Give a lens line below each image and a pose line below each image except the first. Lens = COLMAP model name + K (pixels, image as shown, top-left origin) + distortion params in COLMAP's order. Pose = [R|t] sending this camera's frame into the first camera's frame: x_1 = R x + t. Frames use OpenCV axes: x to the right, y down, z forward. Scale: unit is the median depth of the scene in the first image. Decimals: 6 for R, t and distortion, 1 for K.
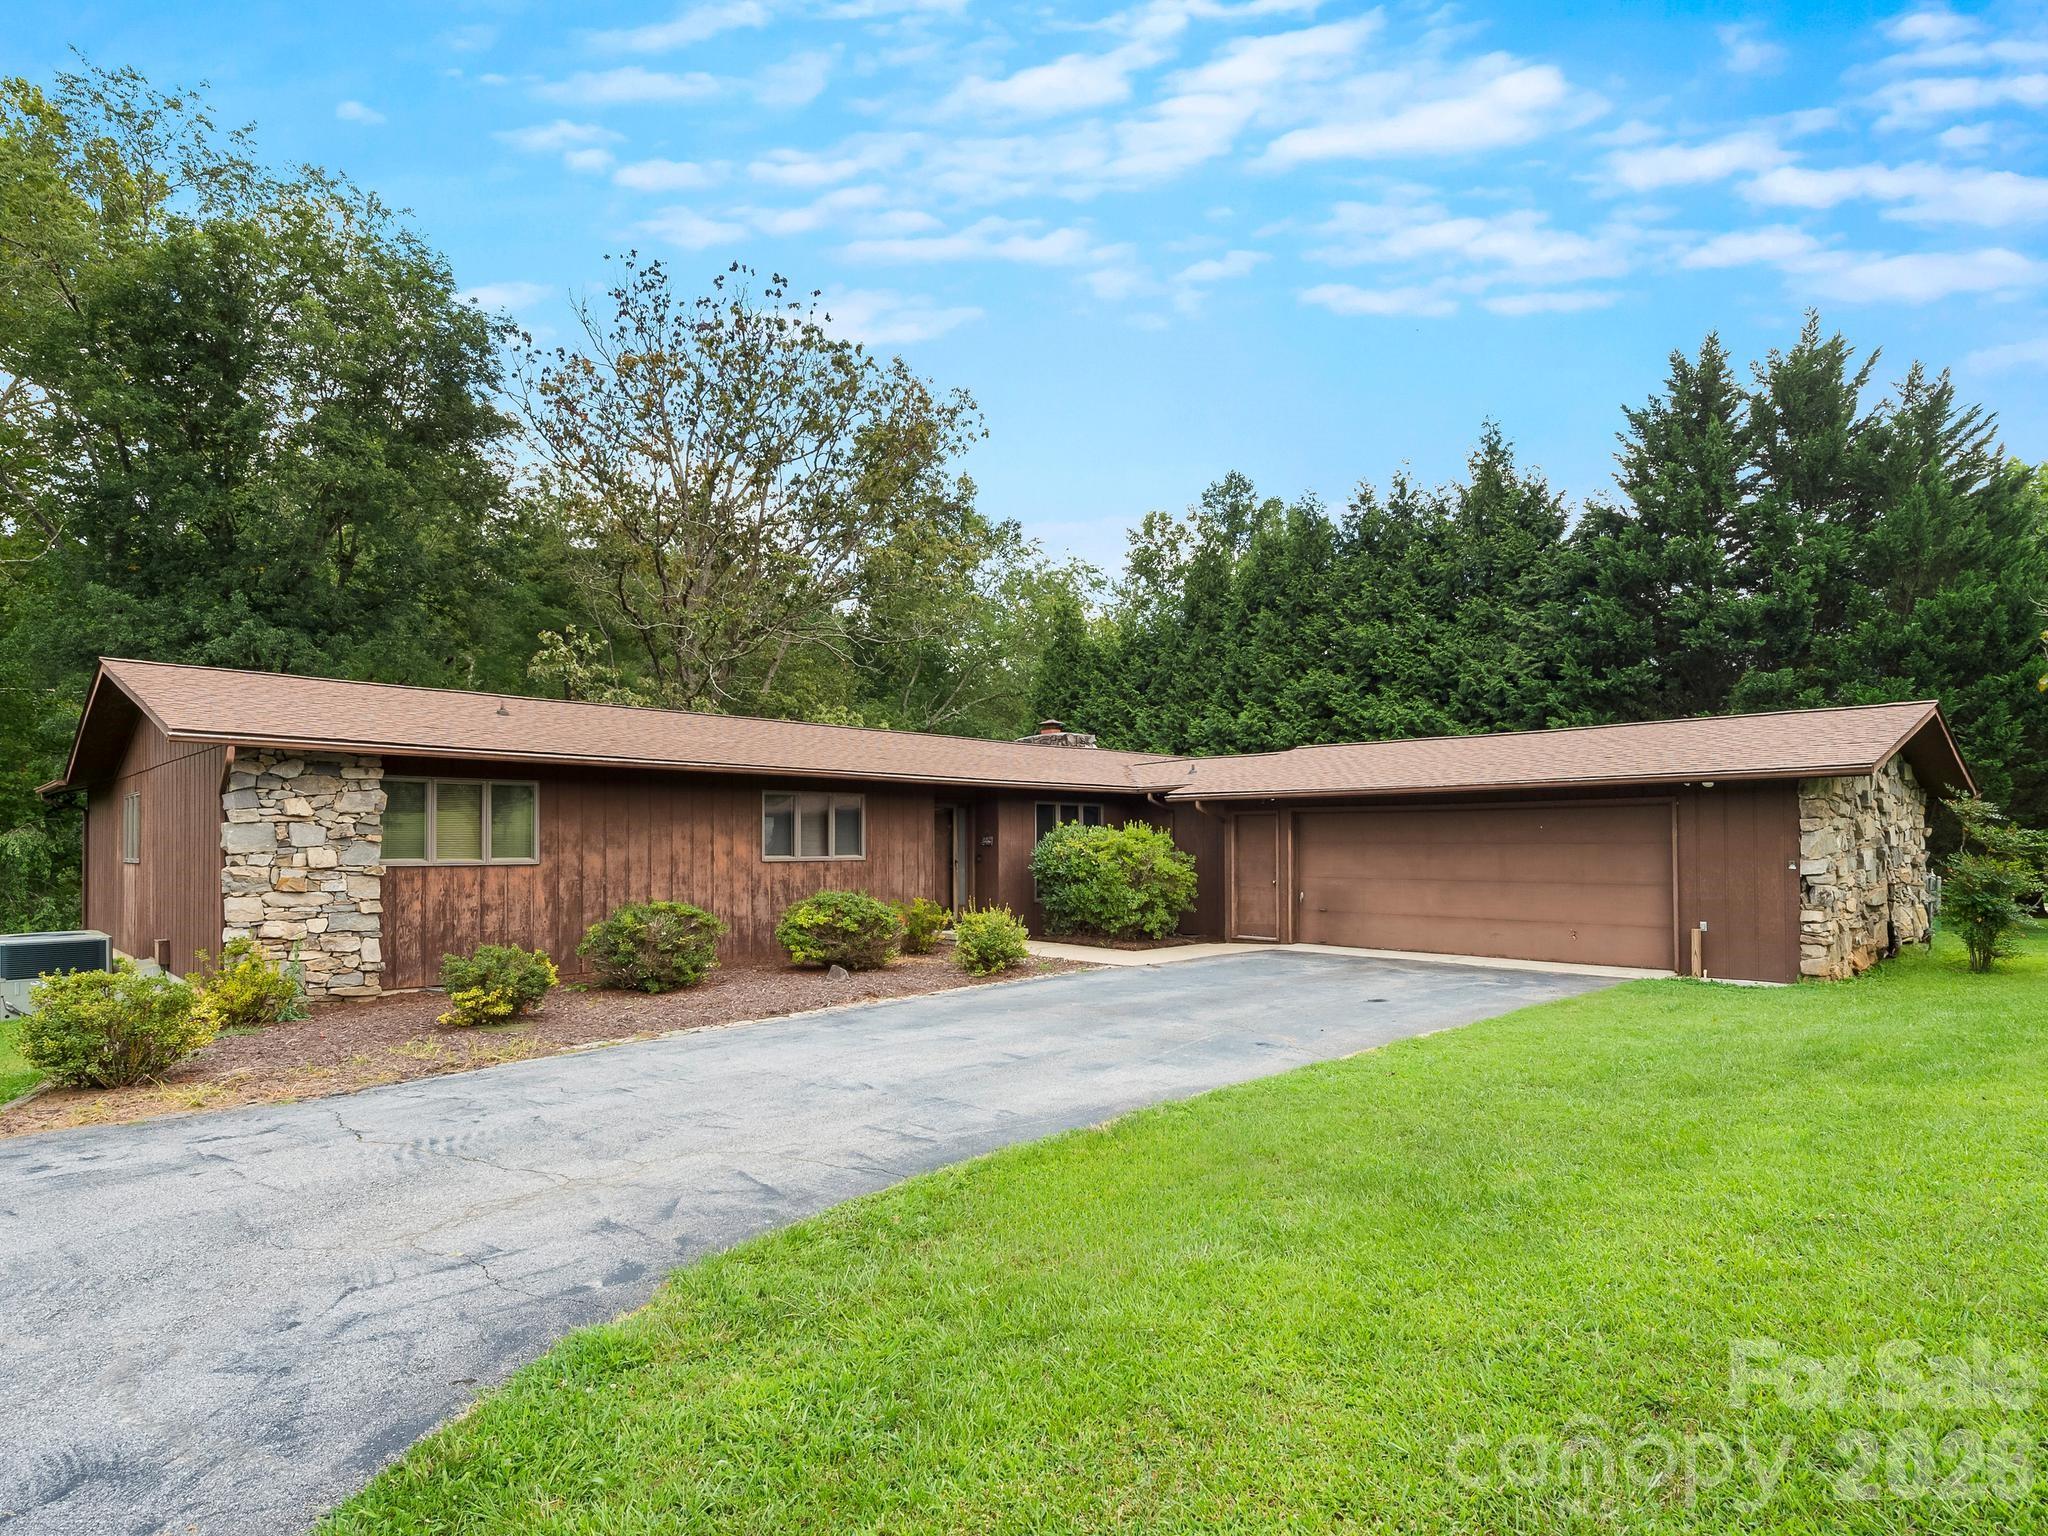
lens RADIAL K [[1074.4, 0, 1023.4], [0, 1074.4, 804.2], [0, 0, 1]] dist [0.003454, 0.000770]
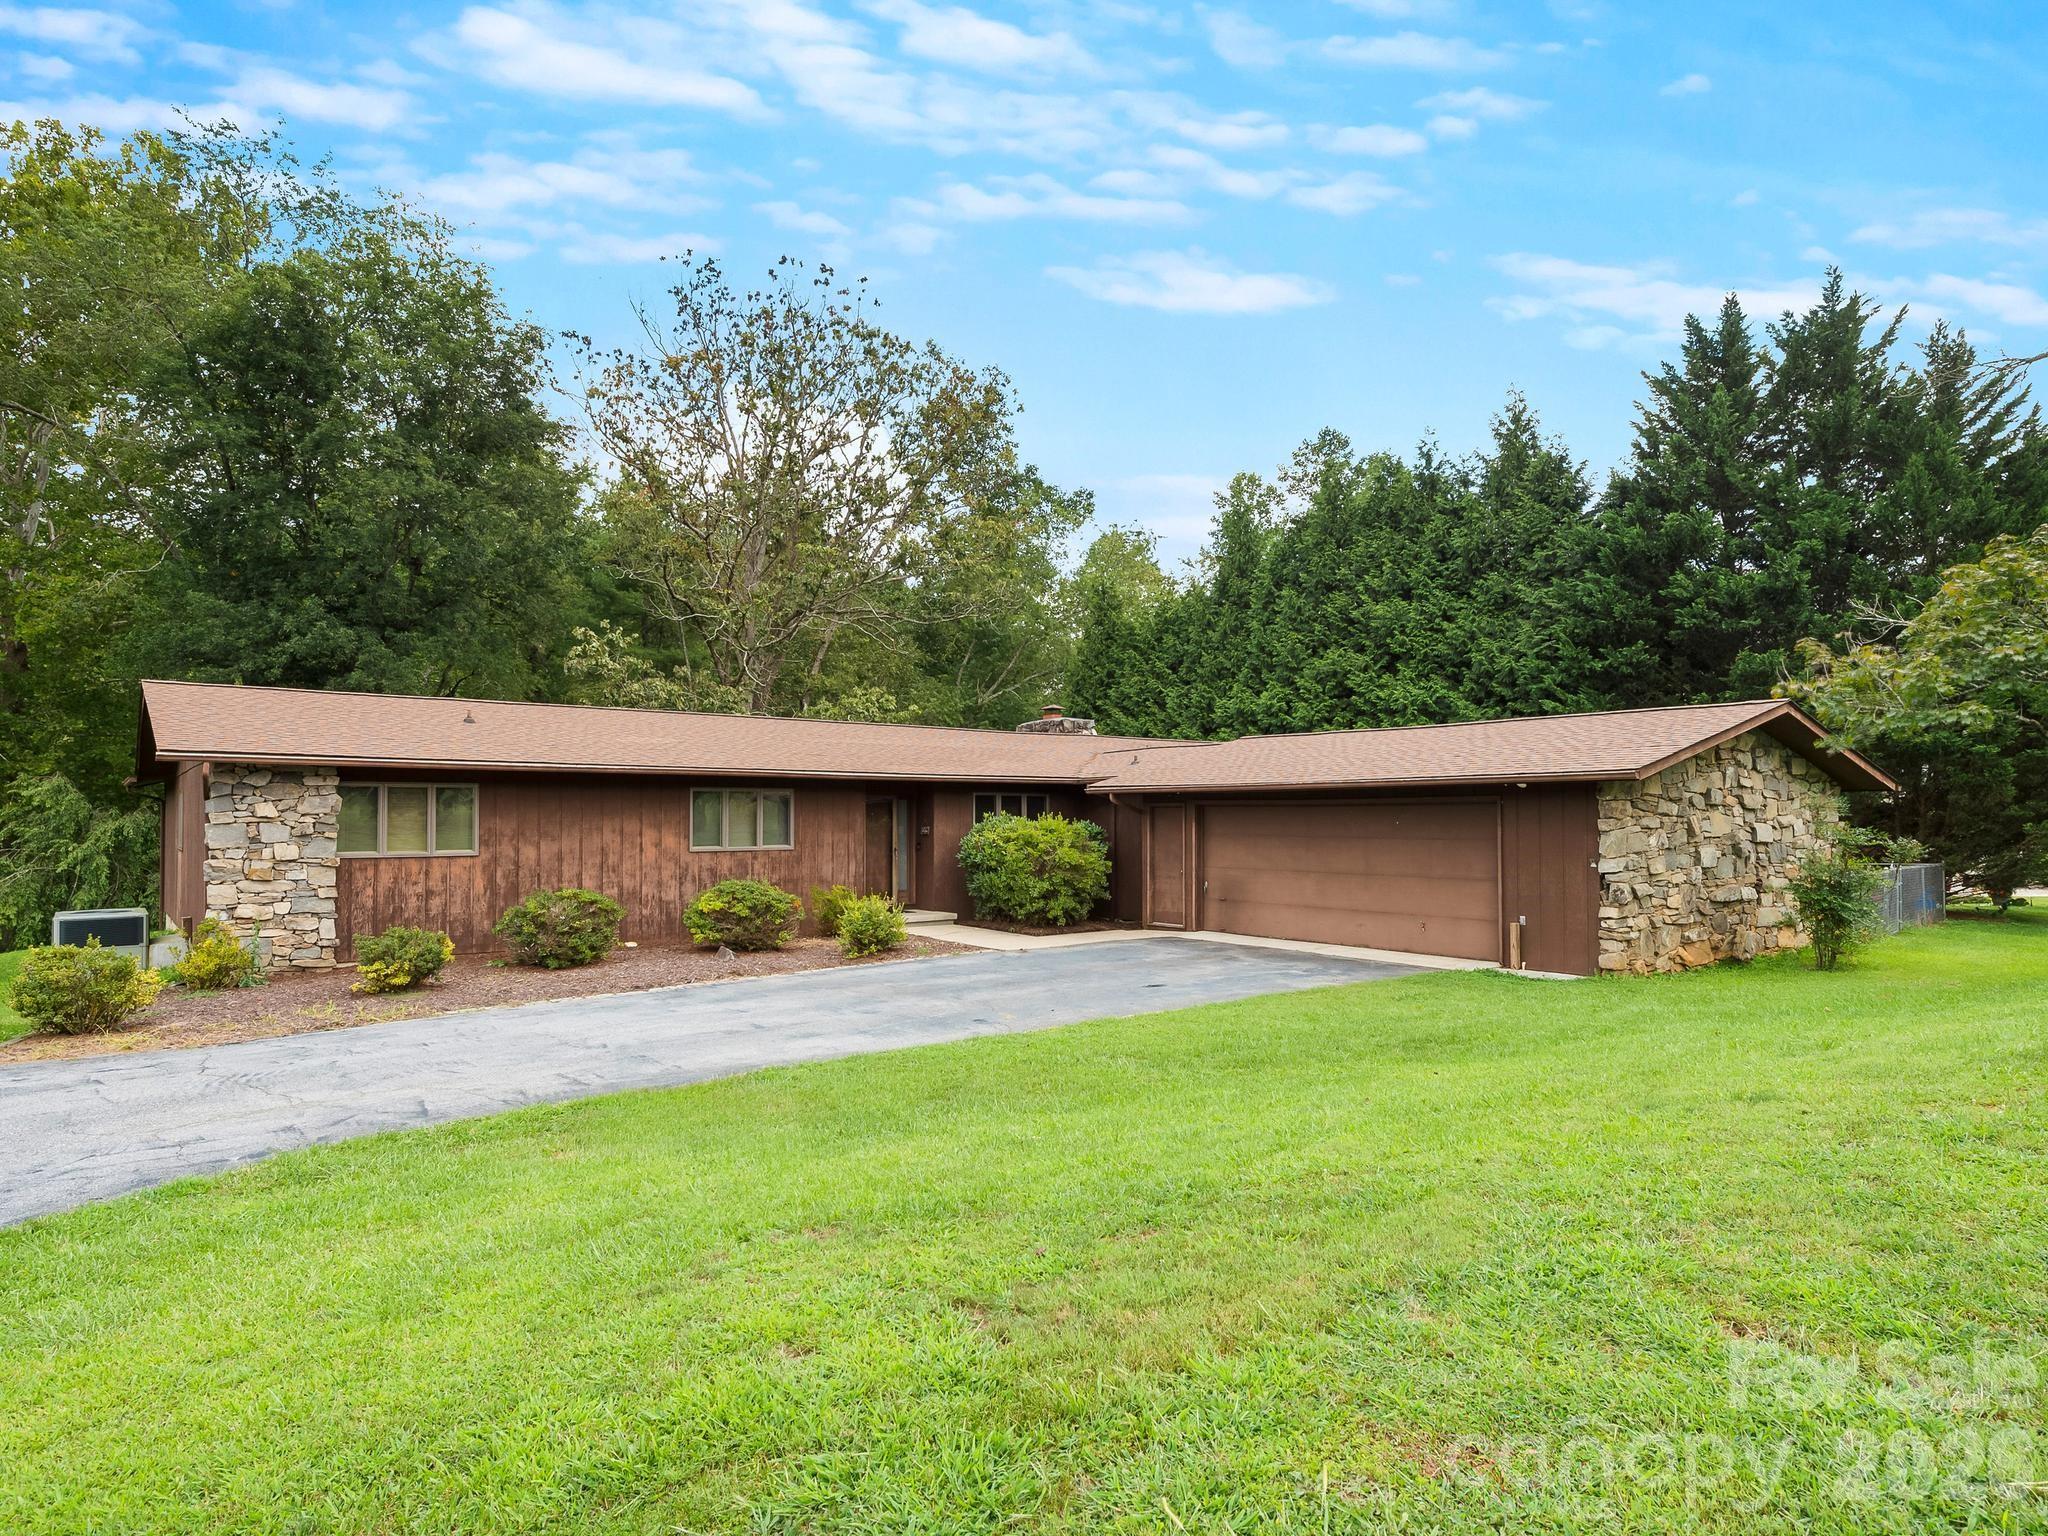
lens RADIAL K [[1132.9, 0, 1024.0], [0, 1132.9, 768.0], [0, 0, 1]] dist [0.002152, -0.001134]
pose [[0.993322, -0.004264, -0.115296, 0.152562], [0.003627, 0.999977, -0.005736, -0.016324], [0.115318, 0.005280, 0.993315, -0.080327]]
